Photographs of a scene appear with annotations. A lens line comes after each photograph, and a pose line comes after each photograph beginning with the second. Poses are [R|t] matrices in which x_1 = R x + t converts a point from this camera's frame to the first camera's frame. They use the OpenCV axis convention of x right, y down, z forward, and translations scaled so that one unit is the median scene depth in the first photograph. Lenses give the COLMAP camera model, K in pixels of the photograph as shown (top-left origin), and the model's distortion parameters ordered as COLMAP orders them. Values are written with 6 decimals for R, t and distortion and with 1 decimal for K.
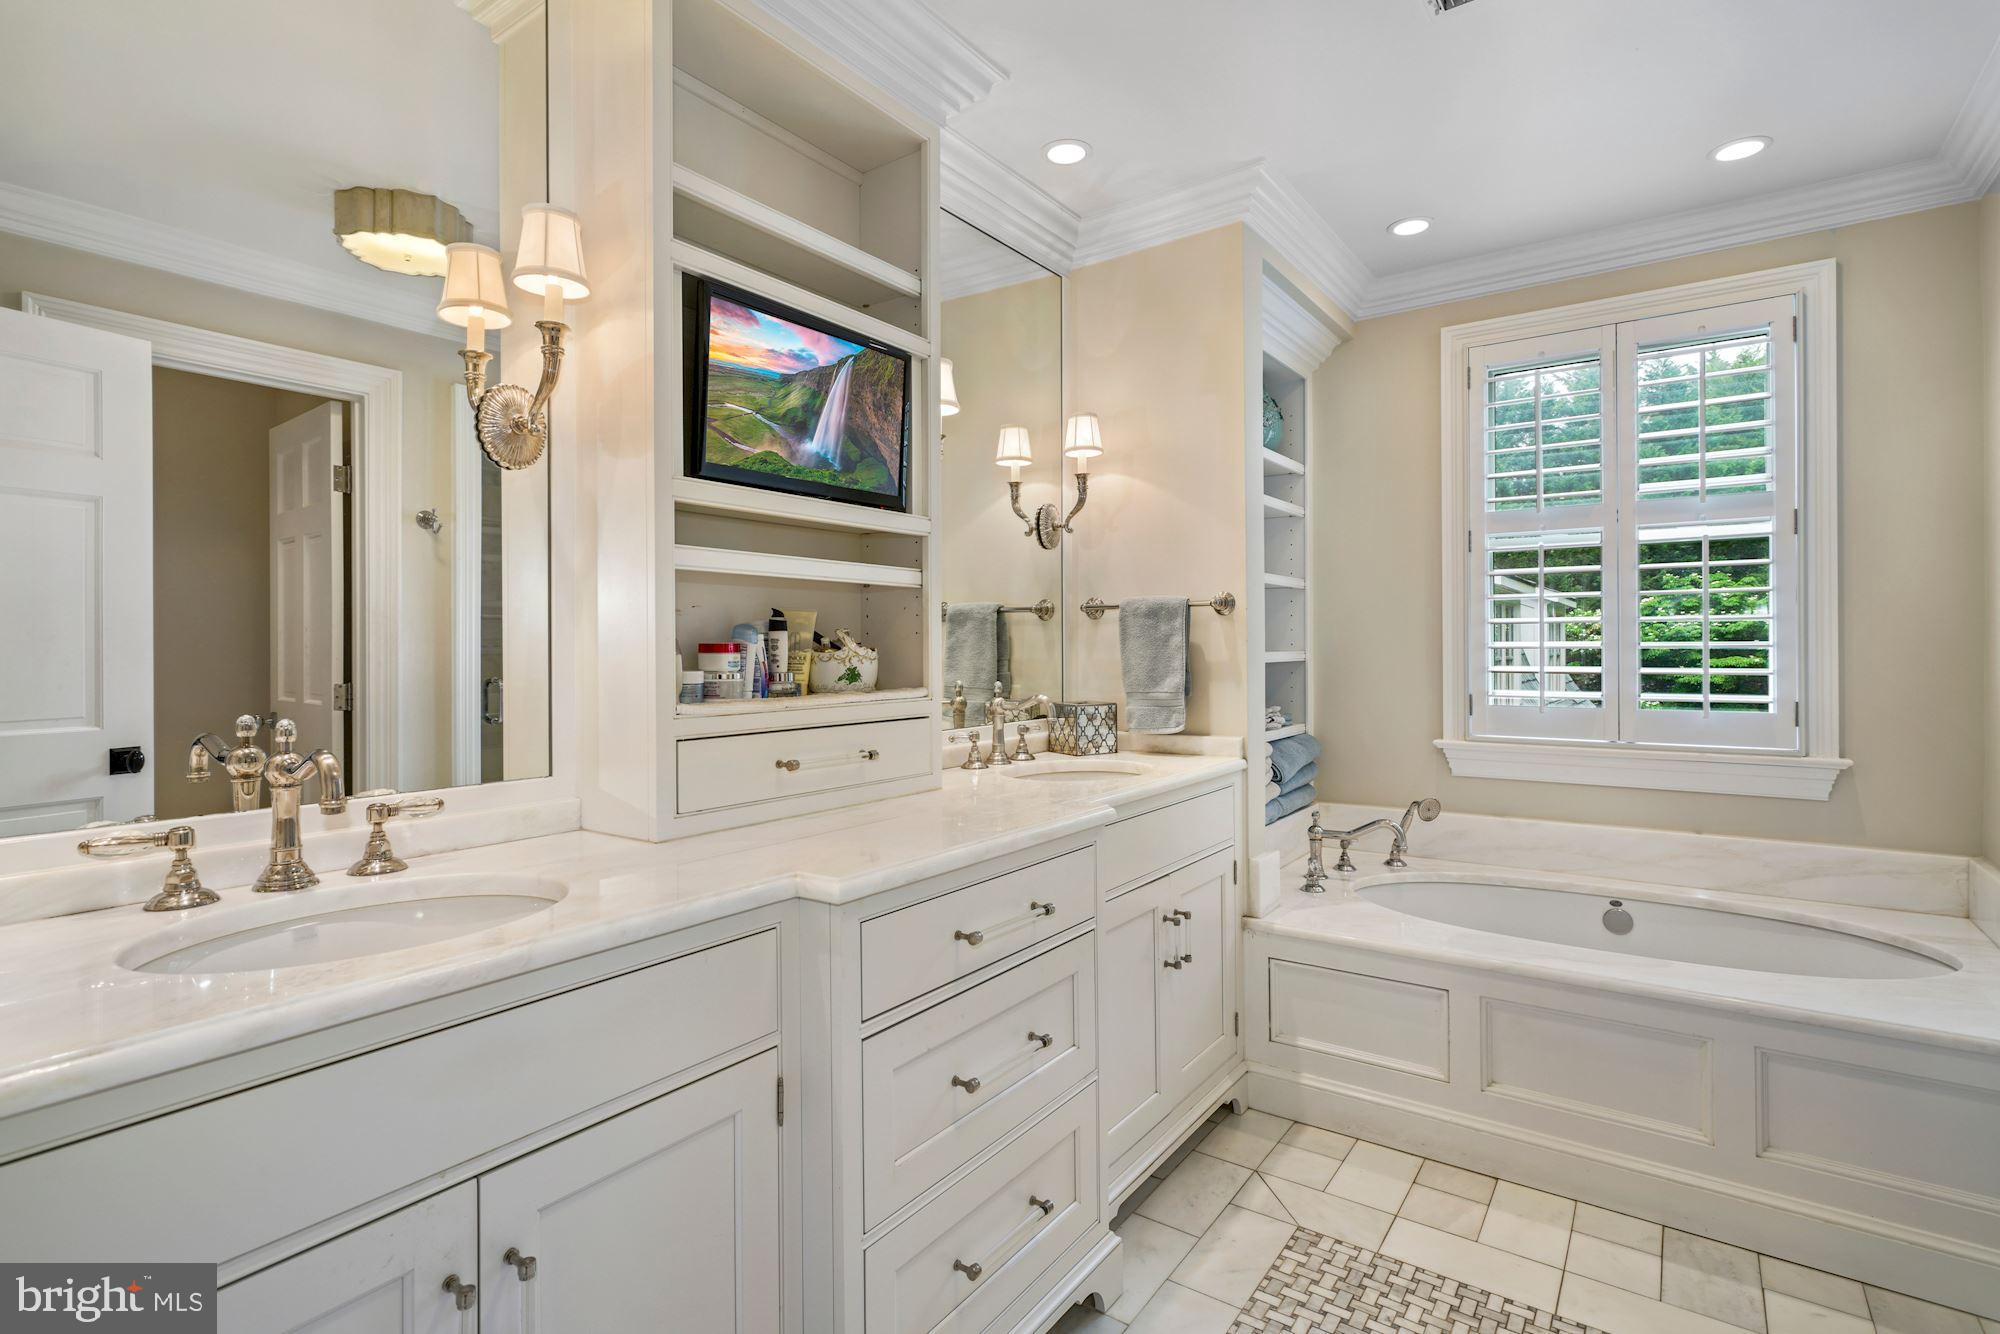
lens RADIAL K [[972.1, 0, 998.5], [0, 972.1, 653.9], [0, 0, 1]] dist [0.004546, 0.000368]
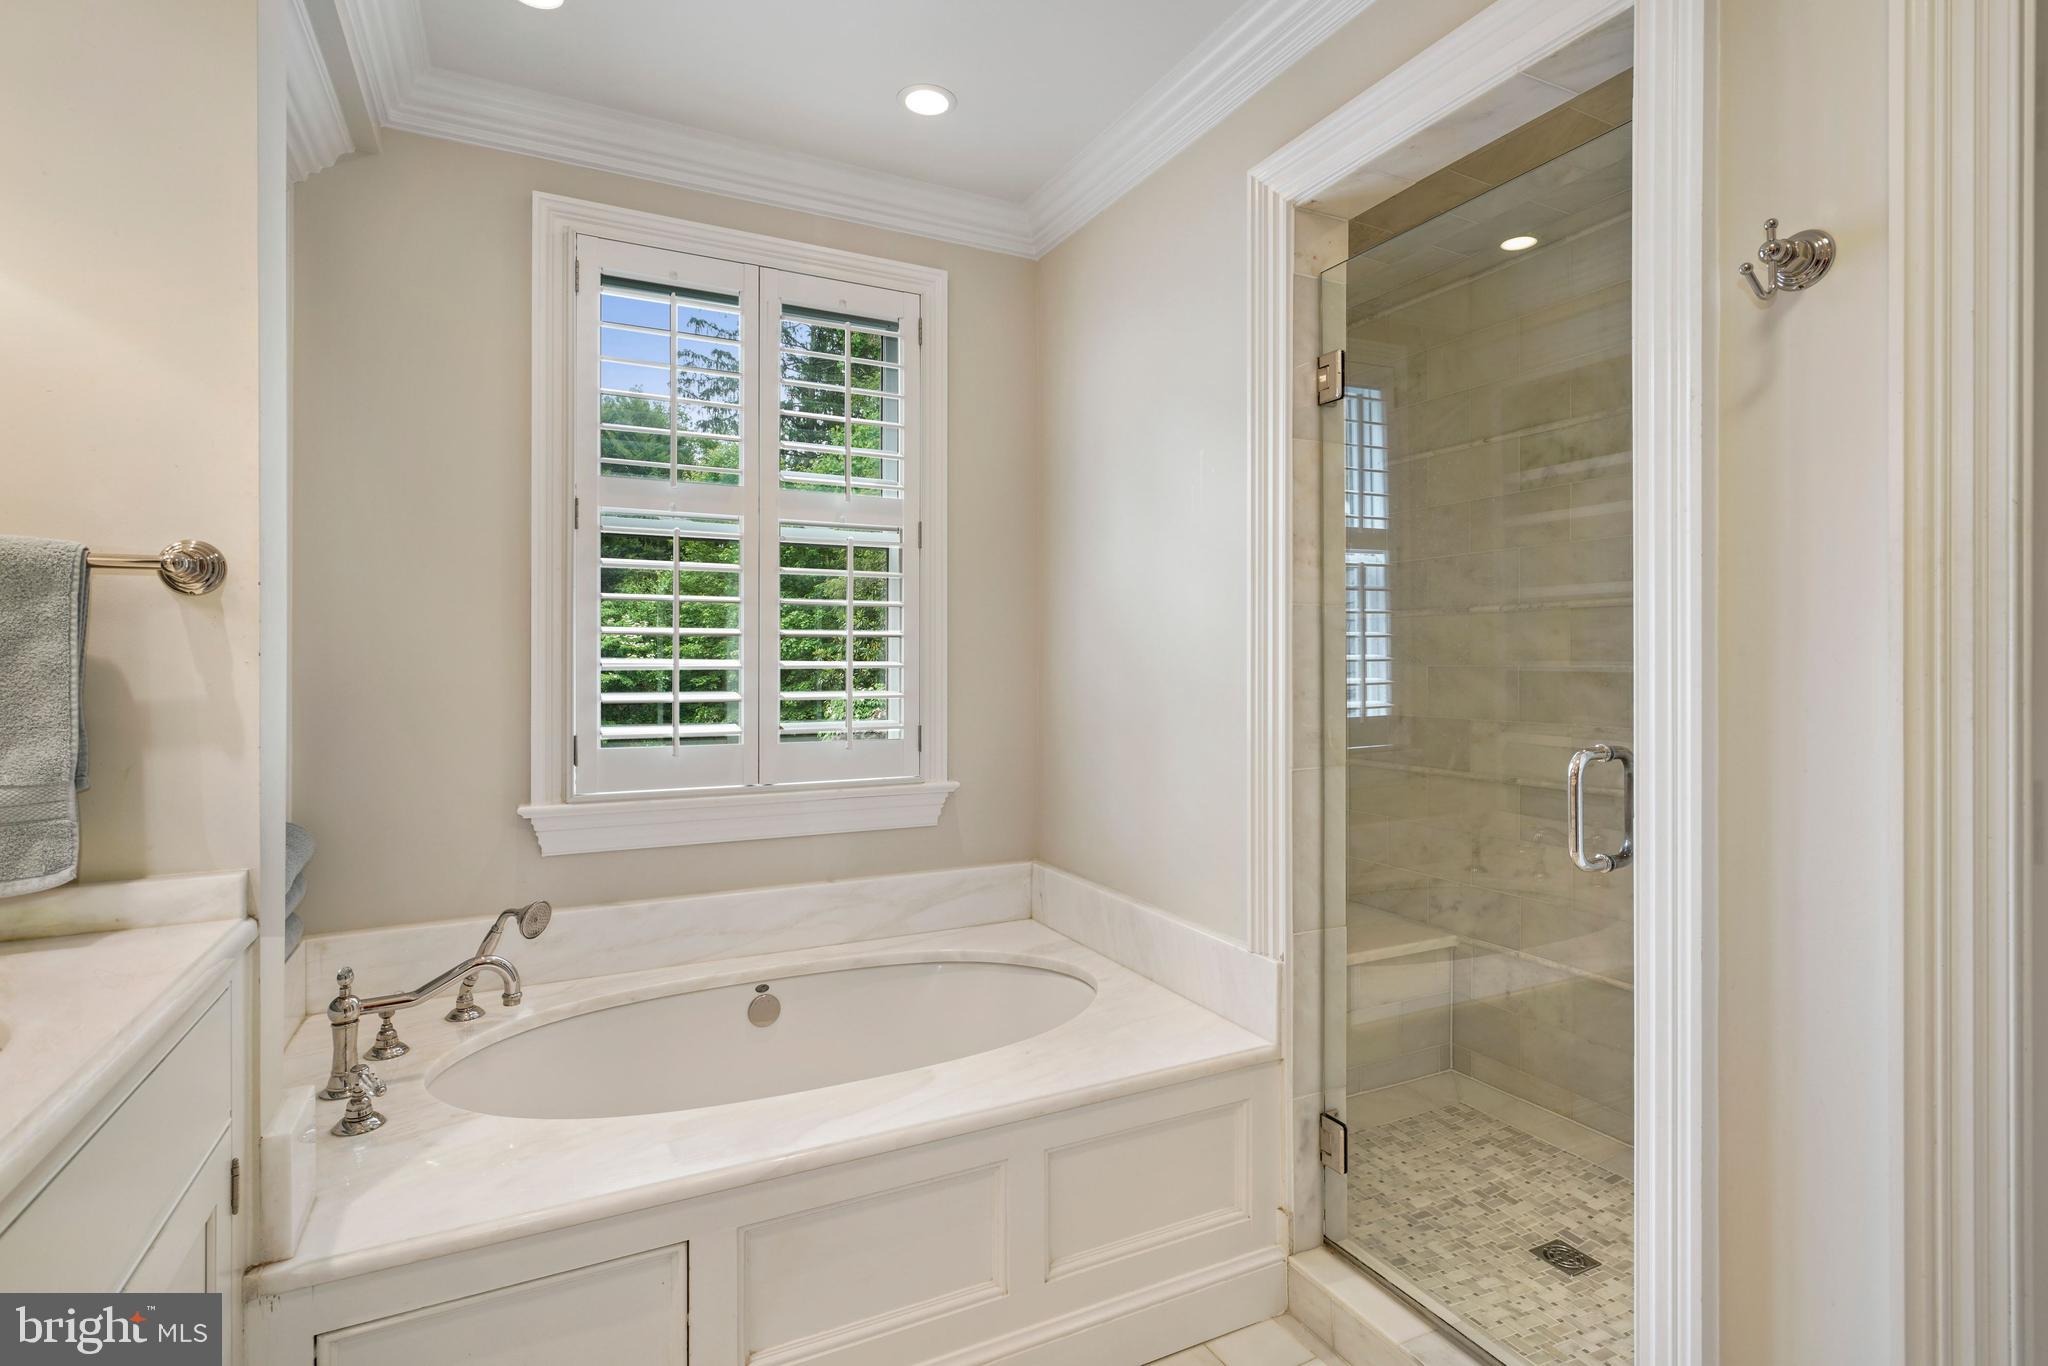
lens RADIAL K [[995.4, 0, 1015.9], [0, 995.4, 660.1], [0, 0, 1]] dist [0.004546, 0.000368]
pose [[0.473843, 0.005818, 0.880590, 0.012448], [0.006595, 0.999927, -0.010155, -0.003558], [-0.880585, 0.010619, 0.473770, 0.453331]]
